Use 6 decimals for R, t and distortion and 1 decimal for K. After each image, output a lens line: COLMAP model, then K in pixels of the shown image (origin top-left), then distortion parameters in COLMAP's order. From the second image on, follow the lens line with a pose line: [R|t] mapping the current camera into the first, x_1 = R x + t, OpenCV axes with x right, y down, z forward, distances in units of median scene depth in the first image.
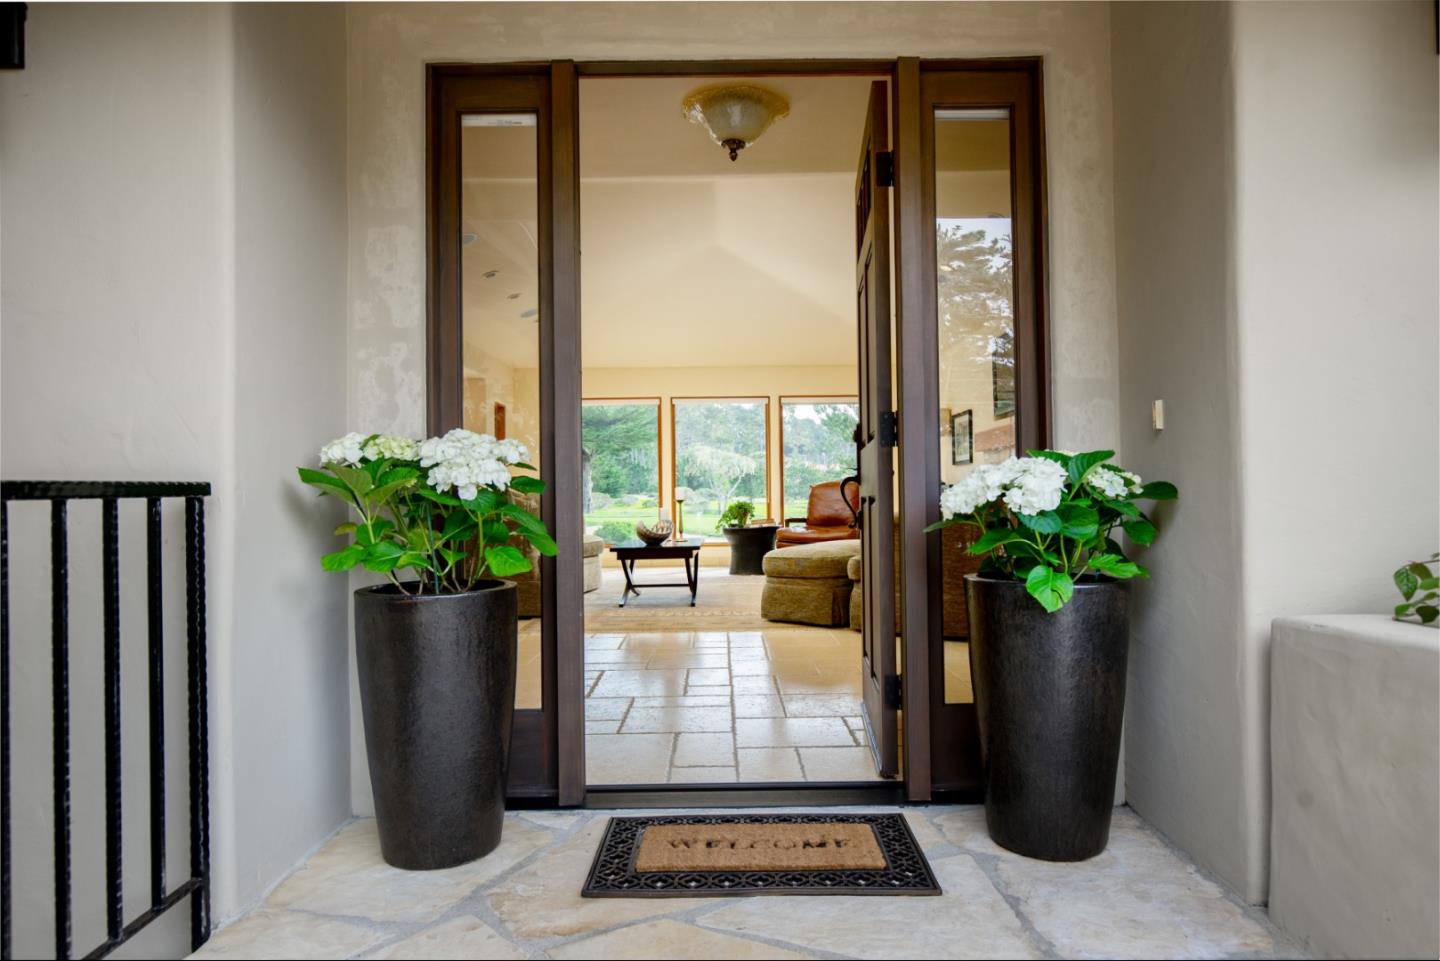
lens RADIAL K [[899.7, 0, 720.0], [0, 899.7, 480.5], [0, 0, 1]] dist [-0.003796, -0.000160]
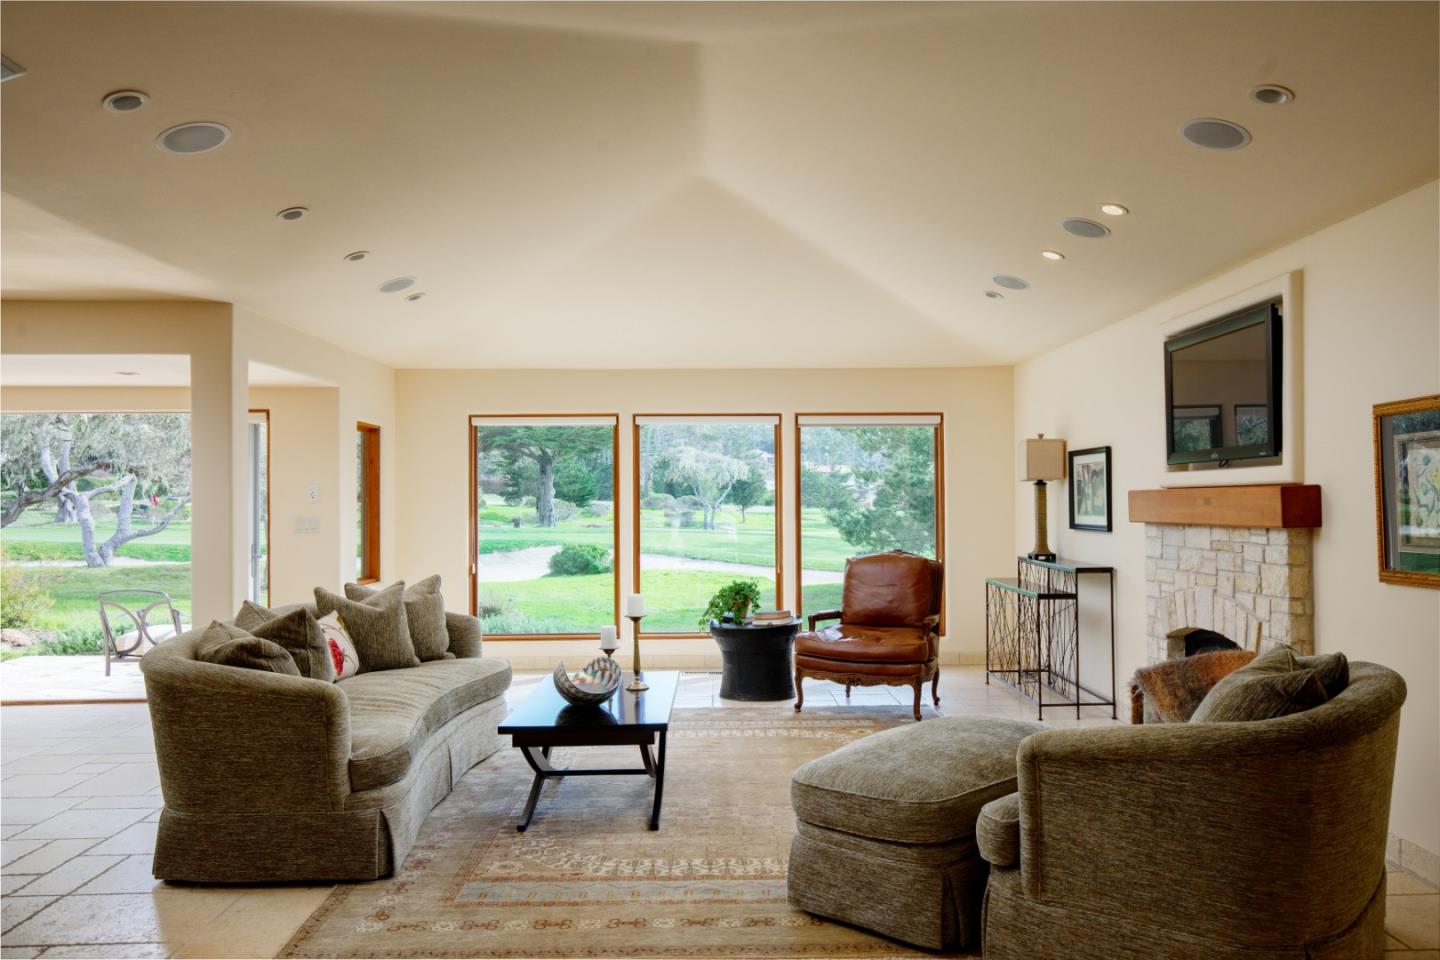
lens RADIAL K [[1036.6, 0, 720.0], [0, 1036.6, 480.0], [0, 0, 1]] dist [0.010831, 0.002581]
pose [[0.999891, 0.006551, 0.013227, -0.000265], [-0.006522, 0.999976, -0.002222, -0.048754], [-0.013241, 0.002135, 0.999910, 0.264489]]
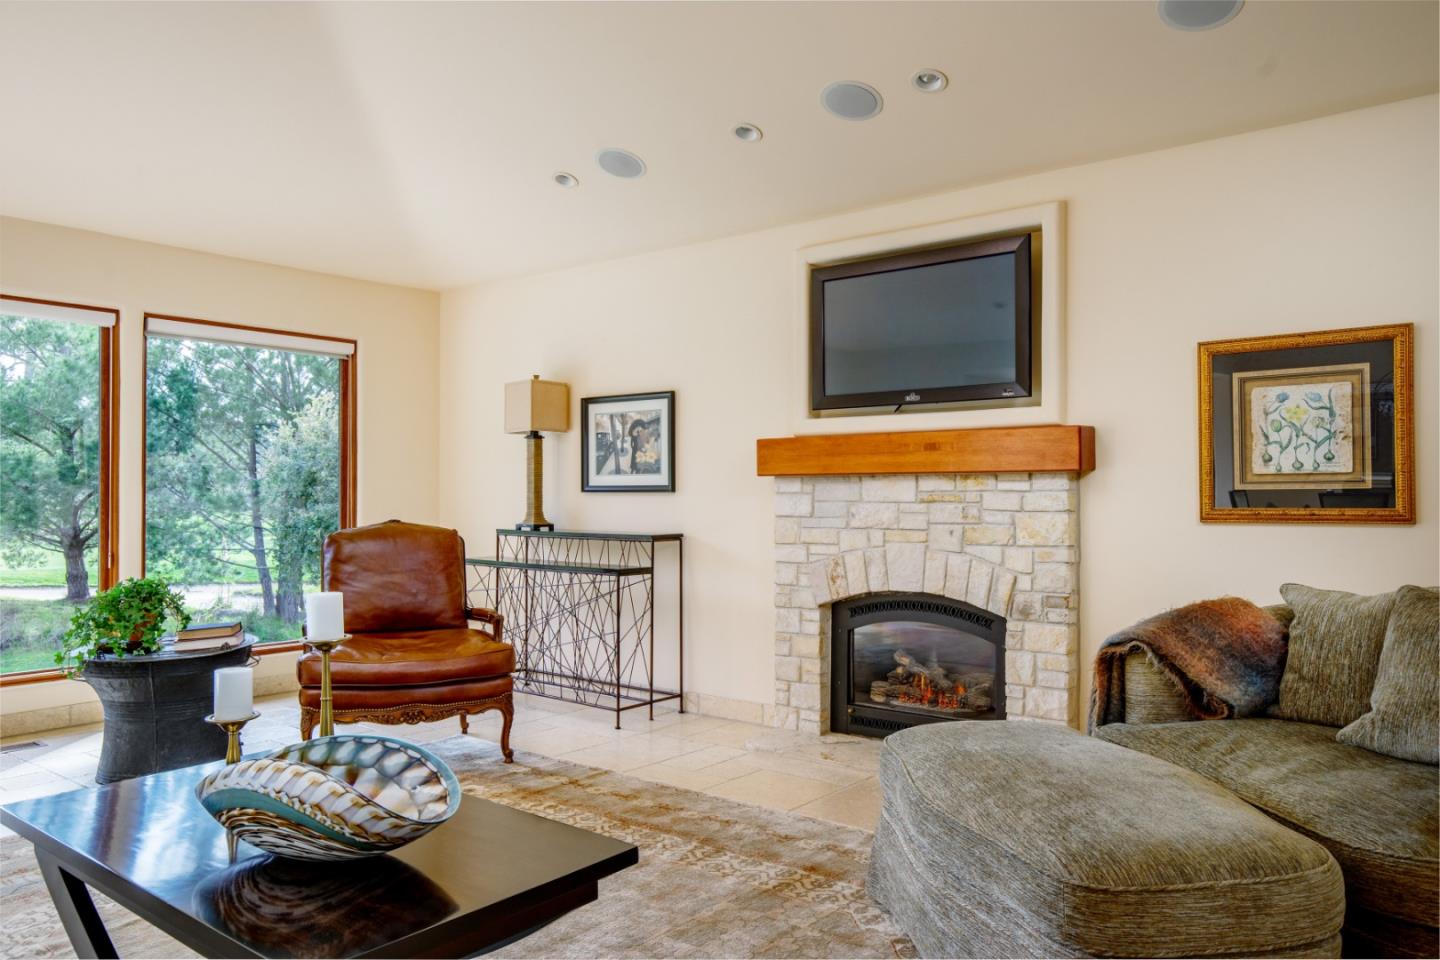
lens RADIAL K [[1036.6, 0, 720.0], [0, 1036.6, 480.0], [0, 0, 1]] dist [0.010831, 0.002581]
pose [[0.627537, 0.025516, 0.778169, -0.162948], [-0.024657, 0.999613, -0.012893, -0.018448], [-0.778197, -0.011096, 0.627923, 0.555812]]
